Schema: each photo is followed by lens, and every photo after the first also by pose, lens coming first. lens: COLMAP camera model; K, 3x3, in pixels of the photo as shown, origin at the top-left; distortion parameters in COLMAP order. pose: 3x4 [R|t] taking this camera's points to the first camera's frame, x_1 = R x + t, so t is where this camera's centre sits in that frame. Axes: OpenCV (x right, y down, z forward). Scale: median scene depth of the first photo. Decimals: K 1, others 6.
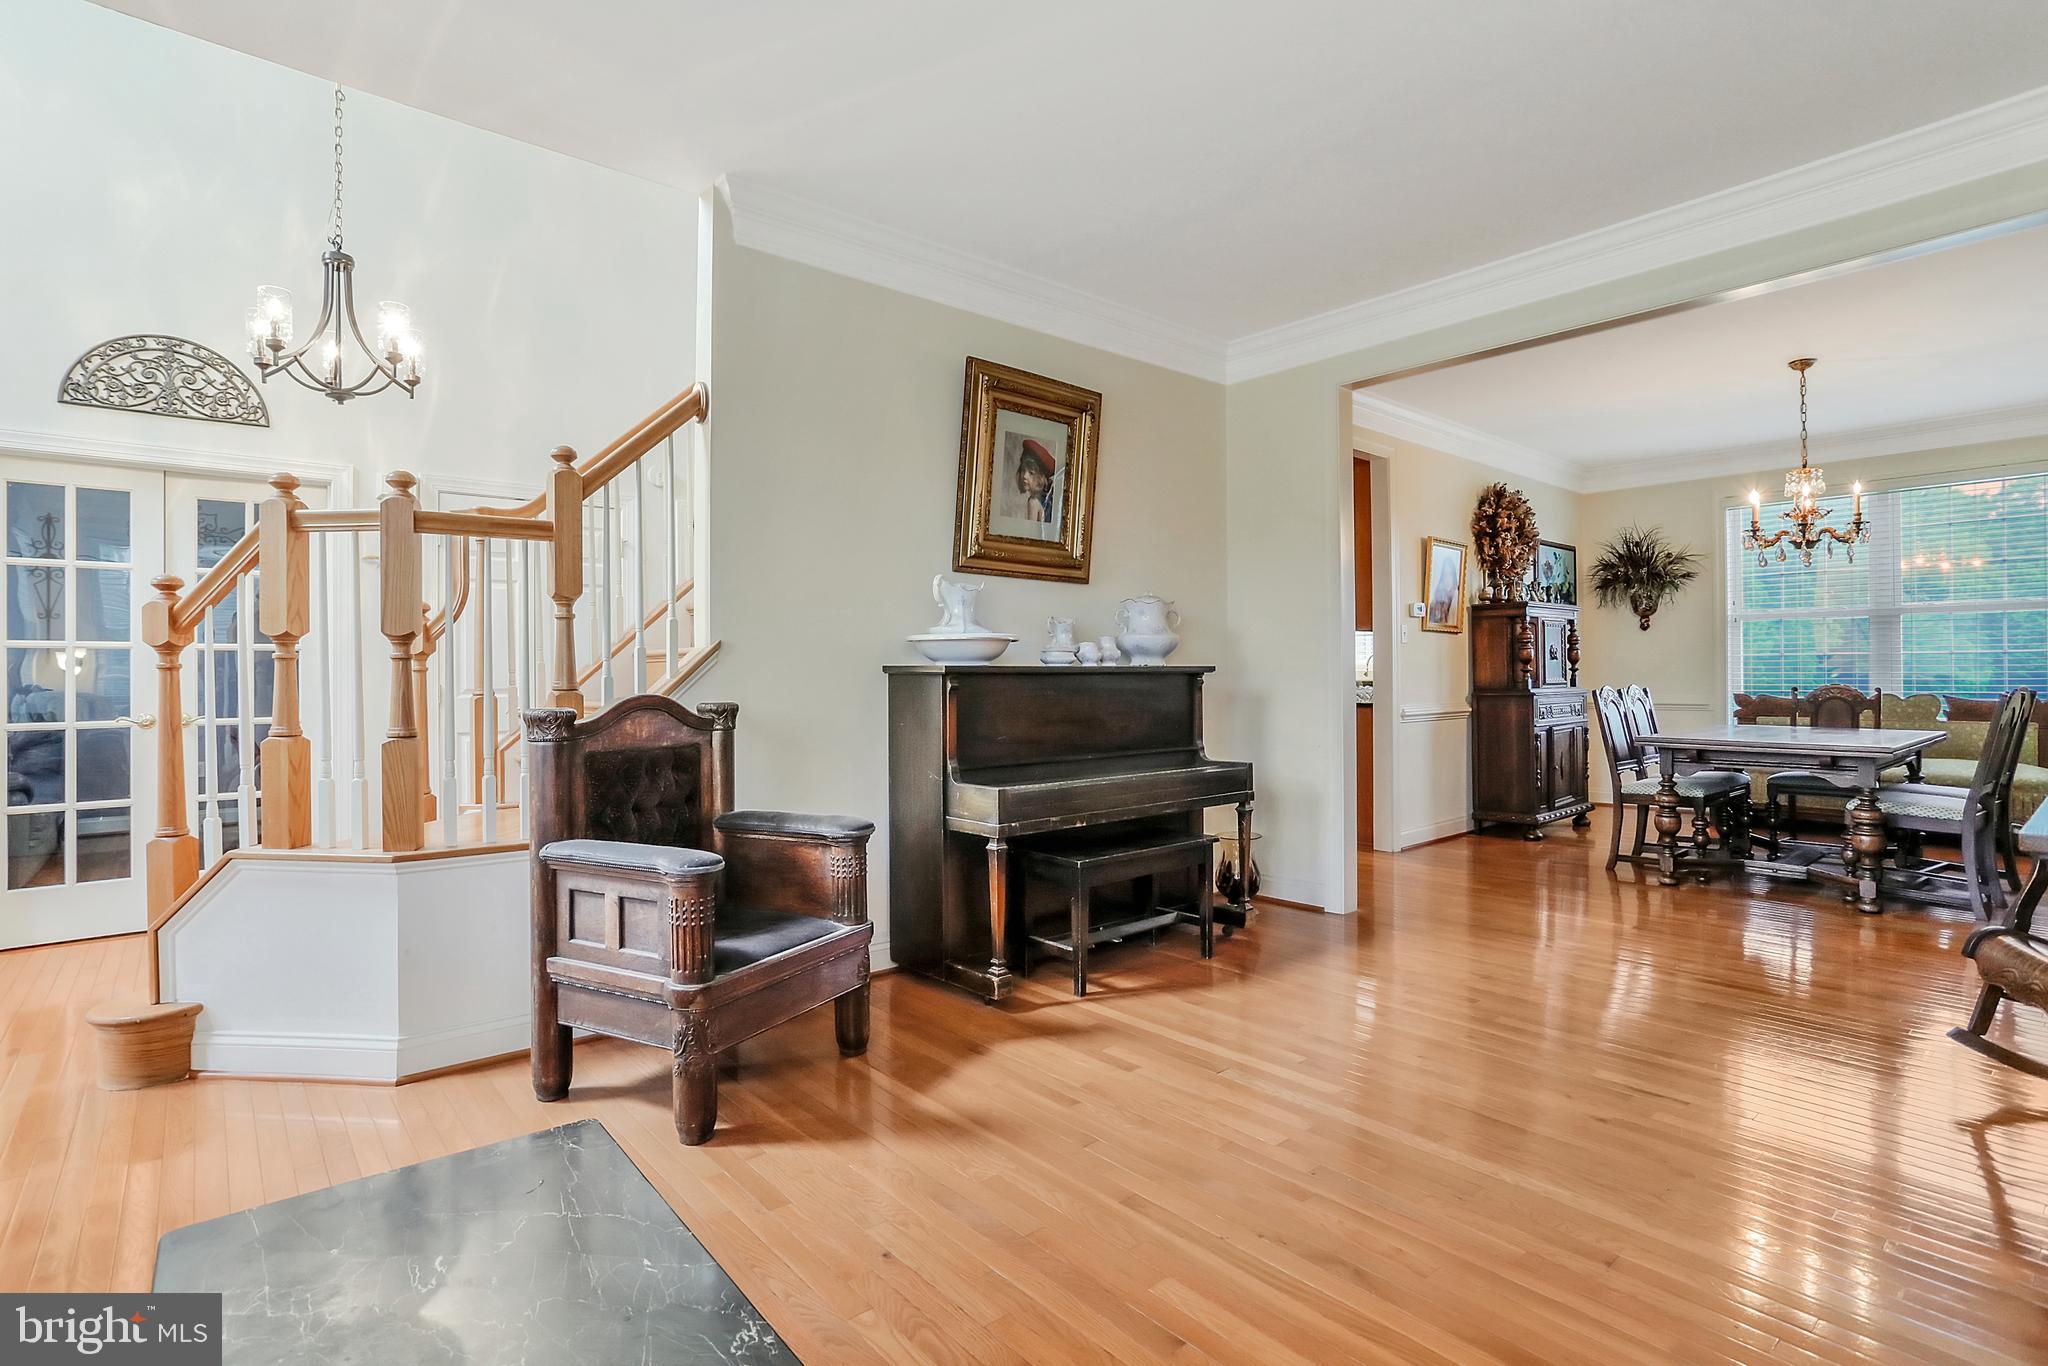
lens RADIAL K [[1001.3, 0, 1015.9], [0, 1001.3, 673.8], [0, 0, 1]] dist [0.003238, 0.001665]
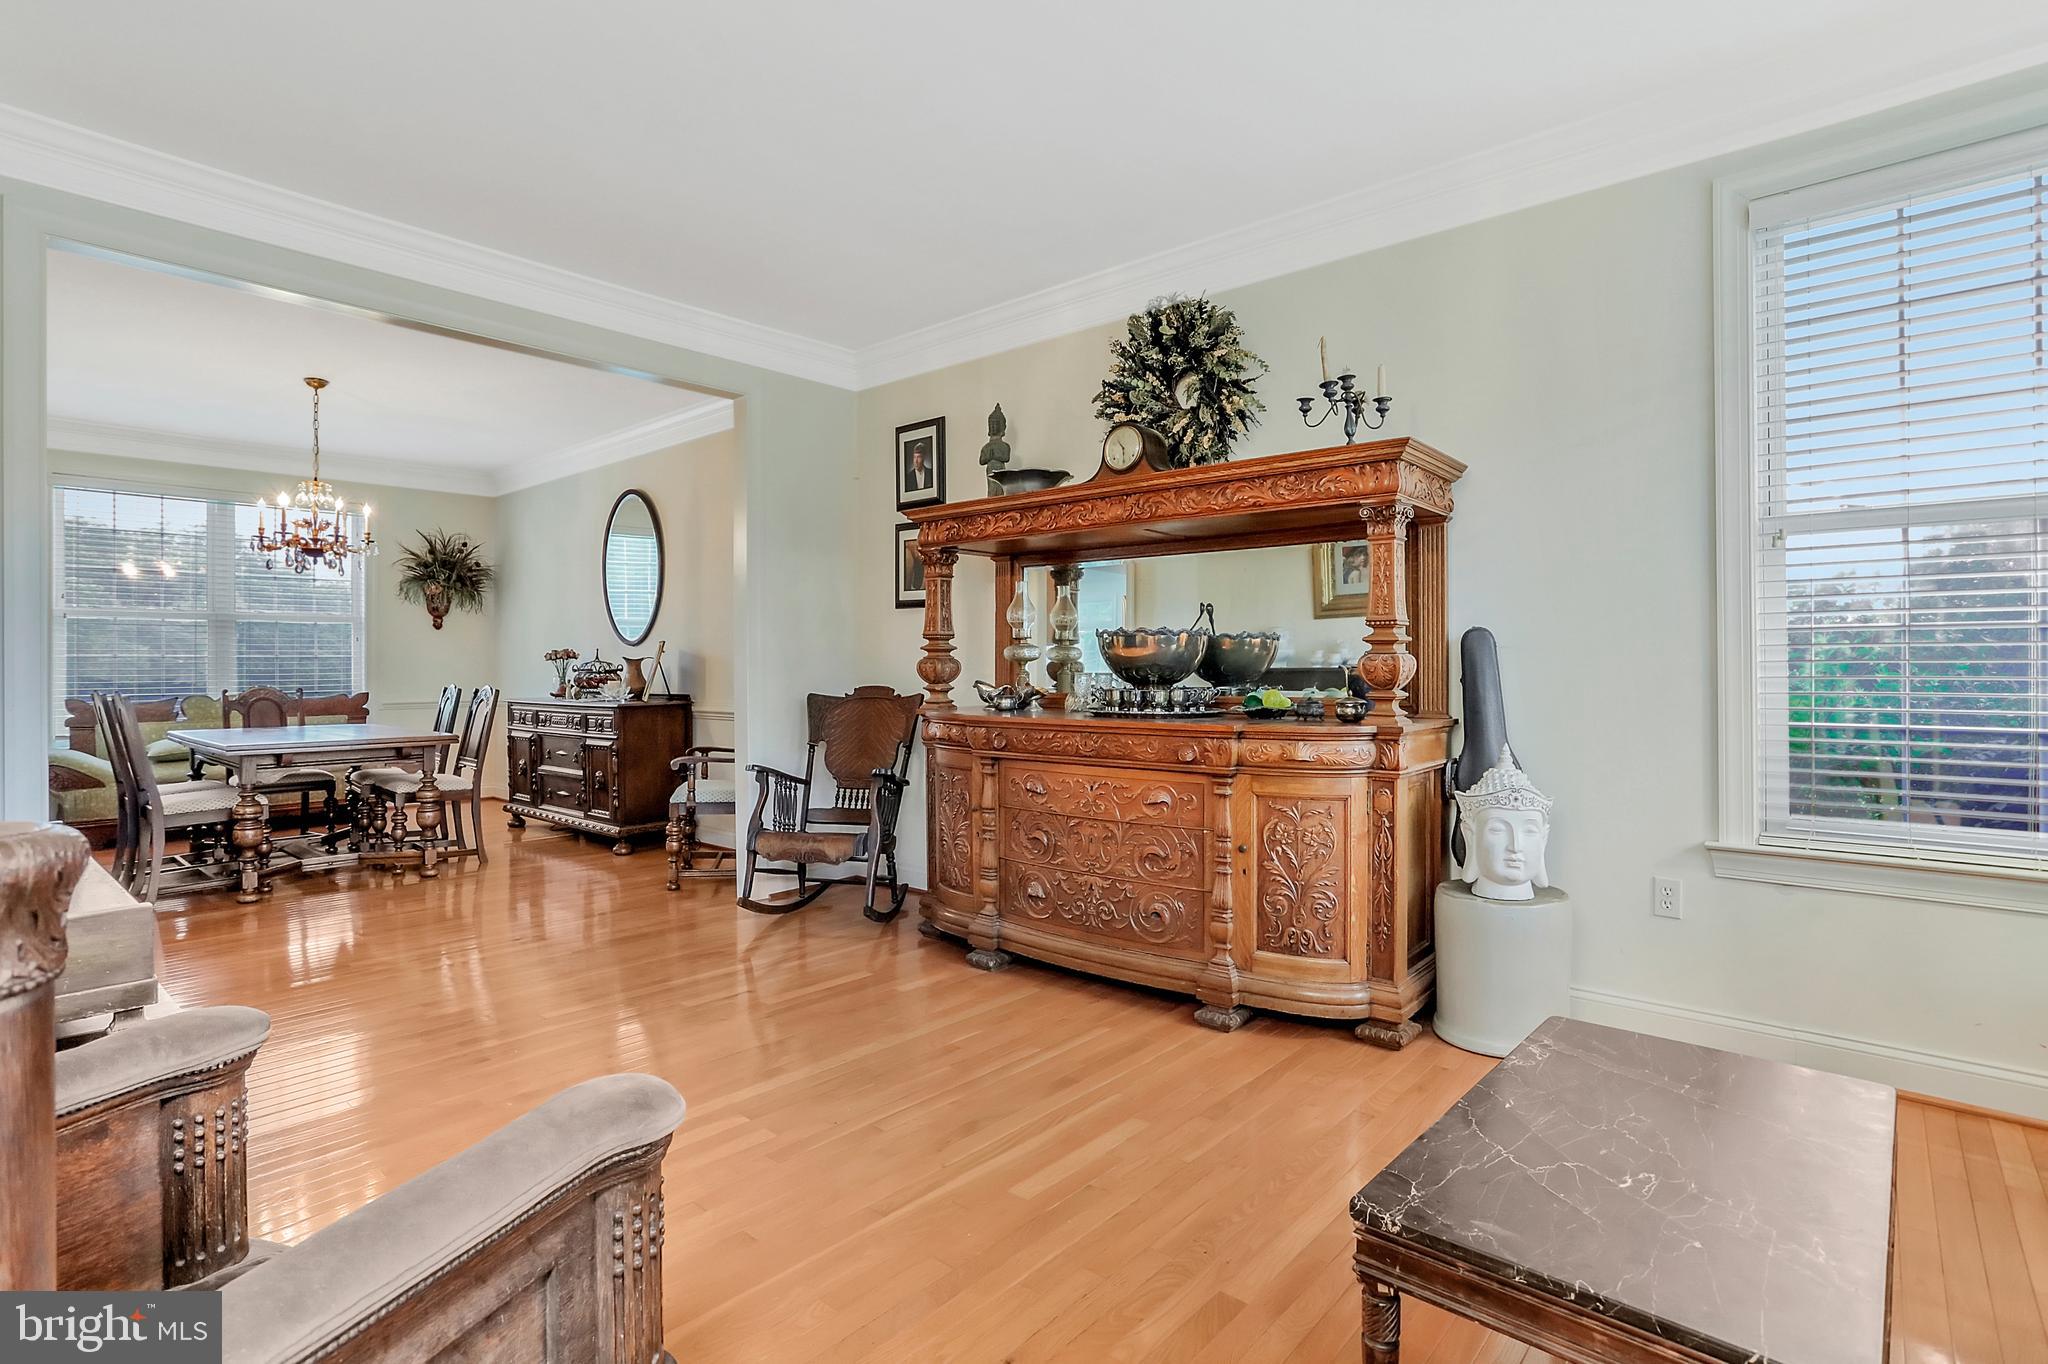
lens RADIAL K [[1001.3, 0, 1015.9], [0, 1001.3, 672.8], [0, 0, 1]] dist [0.003238, 0.001665]
pose [[-0.131425, 0.001062, 0.991326, -0.363346], [0.003748, 0.999993, -0.000574, 0.000335], [-0.991319, 0.003640, -0.131428, 0.413355]]
